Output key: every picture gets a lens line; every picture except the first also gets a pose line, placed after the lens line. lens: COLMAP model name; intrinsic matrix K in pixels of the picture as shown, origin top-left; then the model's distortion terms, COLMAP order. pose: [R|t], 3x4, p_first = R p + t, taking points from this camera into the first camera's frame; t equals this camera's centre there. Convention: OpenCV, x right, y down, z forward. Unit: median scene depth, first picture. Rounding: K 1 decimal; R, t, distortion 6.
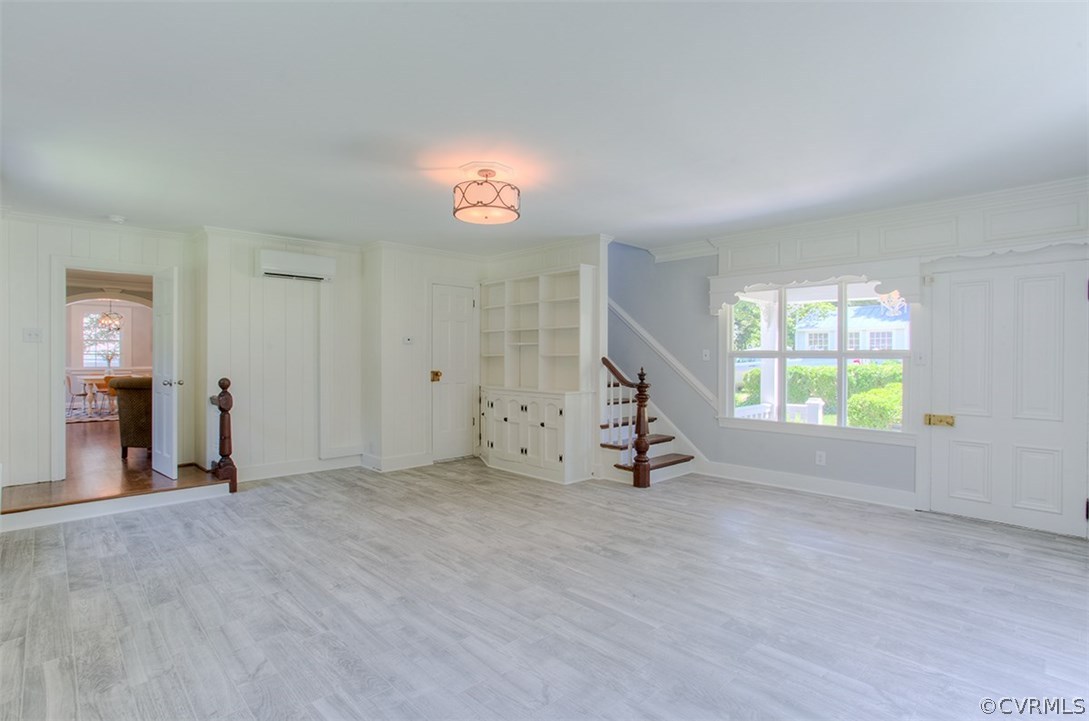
lens RADIAL K [[533.5, 0, 544.5], [0, 533.5, 360.5], [0, 0, 1]] dist [-0.052547, 0.026649]
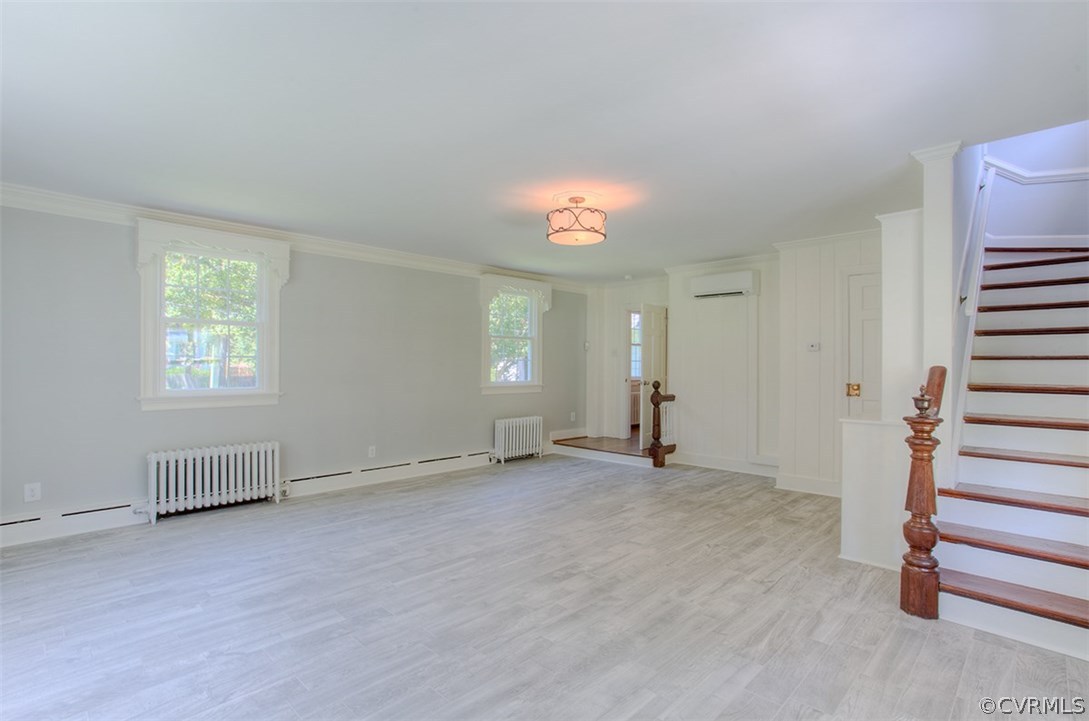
lens RADIAL K [[533.5, 0, 544.5], [0, 533.5, 360.5], [0, 0, 1]] dist [-0.052547, 0.026649]
pose [[0.037992, -0.009624, -0.999232, 0.977545], [-0.008966, 0.999910, -0.009972, -0.004228], [0.999238, 0.009338, 0.037902, 0.867276]]
